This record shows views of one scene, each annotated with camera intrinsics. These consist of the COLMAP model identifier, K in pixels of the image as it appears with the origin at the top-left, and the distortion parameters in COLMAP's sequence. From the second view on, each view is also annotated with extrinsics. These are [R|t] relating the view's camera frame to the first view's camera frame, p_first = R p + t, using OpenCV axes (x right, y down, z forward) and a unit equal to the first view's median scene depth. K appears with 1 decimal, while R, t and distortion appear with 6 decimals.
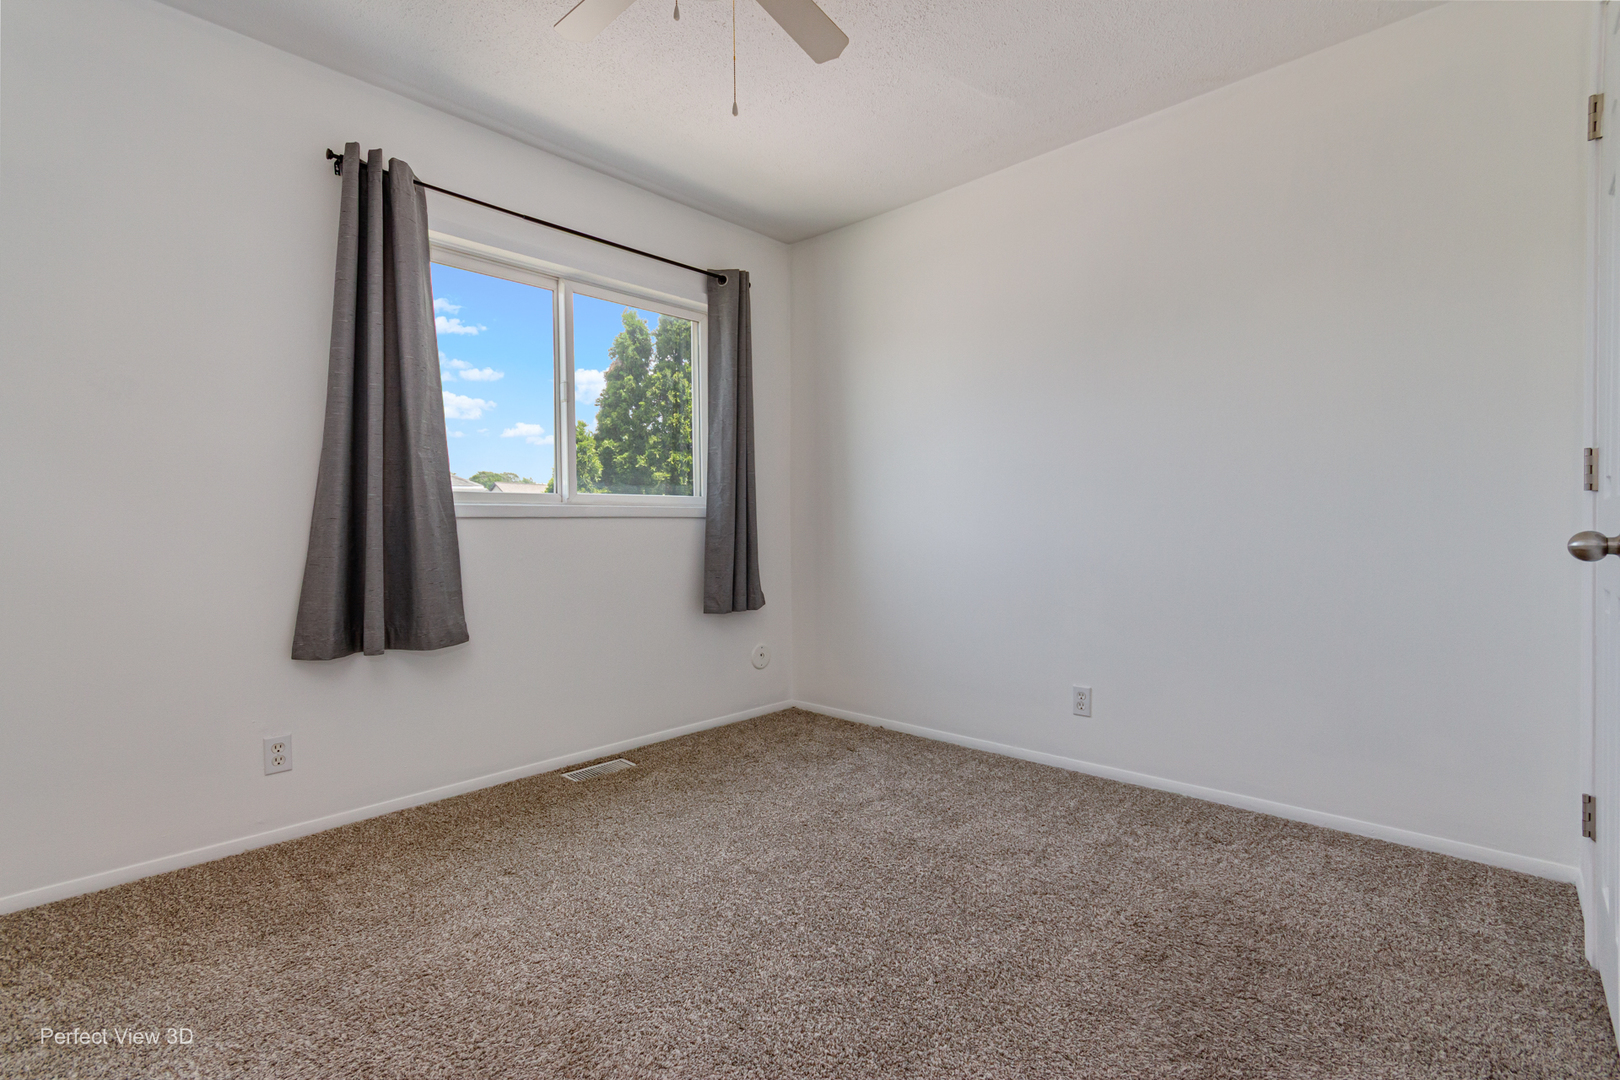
lens RADIAL K [[740.6, 0, 812.4], [0, 740.6, 535.6], [0, 0, 1]] dist [0.001986, 0.000319]
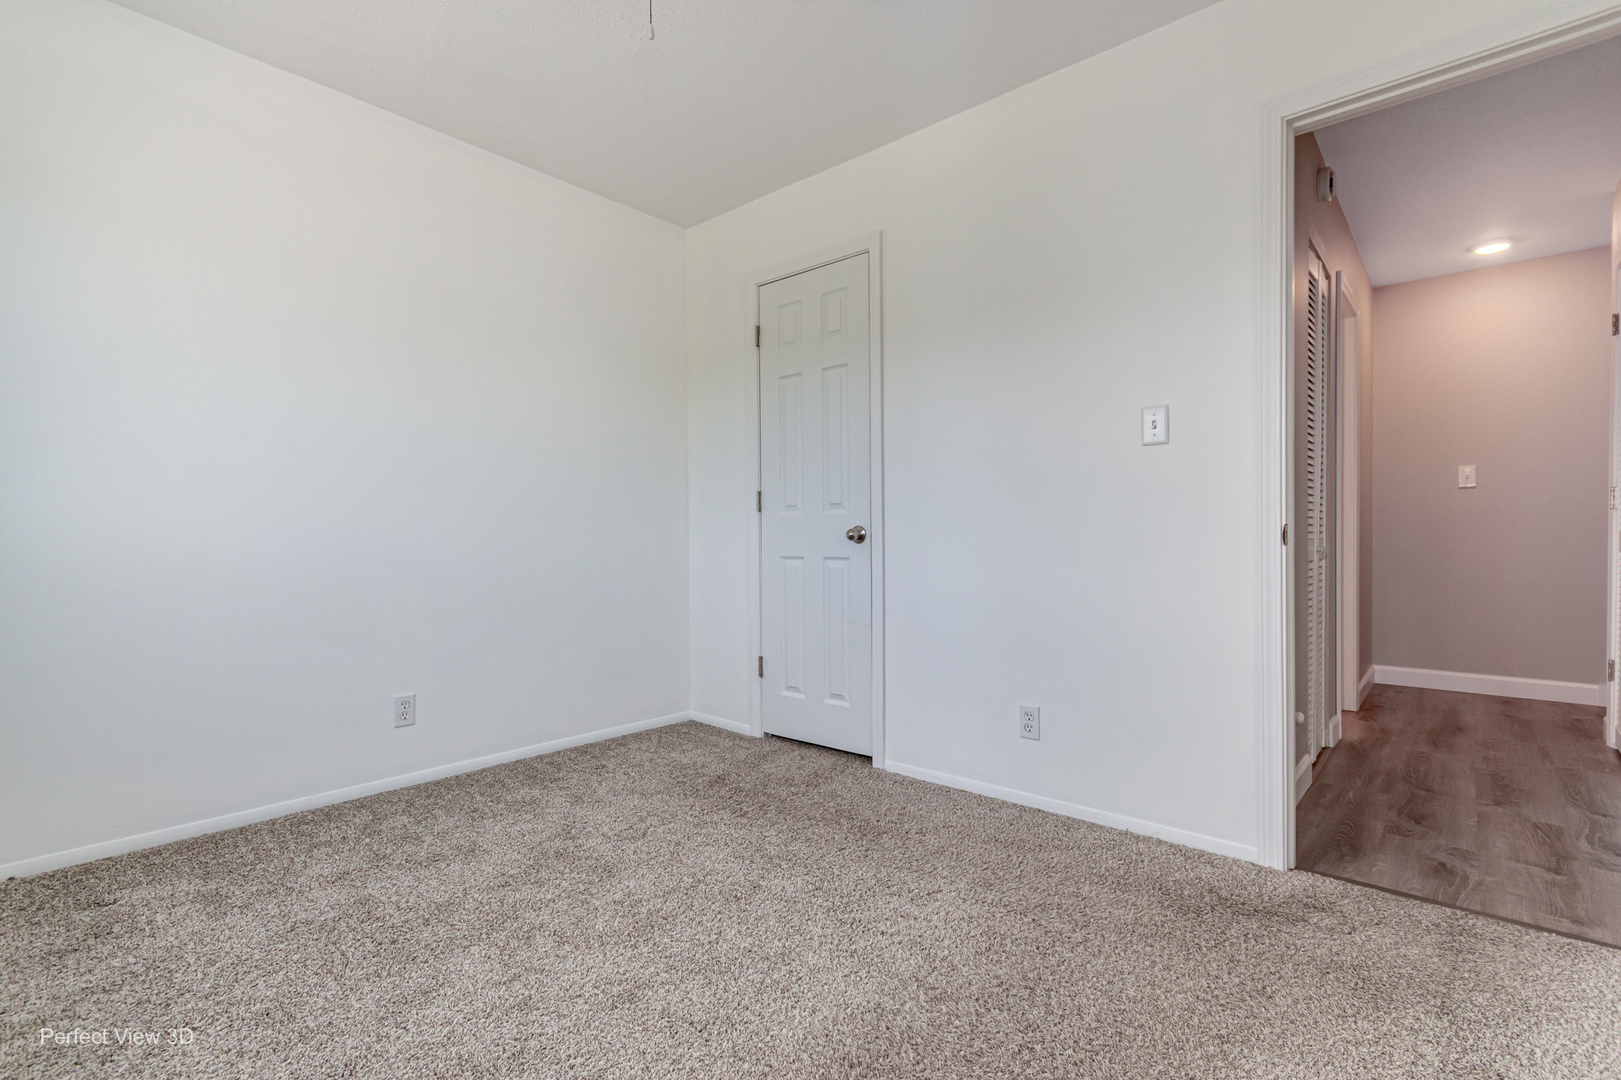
lens RADIAL K [[741.1, 0, 814.4], [0, 741.1, 545.1], [0, 0, 1]] dist [0.001986, 0.000319]
pose [[-0.038425, -0.003244, 0.999256, -0.712650], [0.008430, 0.999958, 0.003571, 0.019851], [-0.999226, 0.008561, -0.038396, 0.627815]]
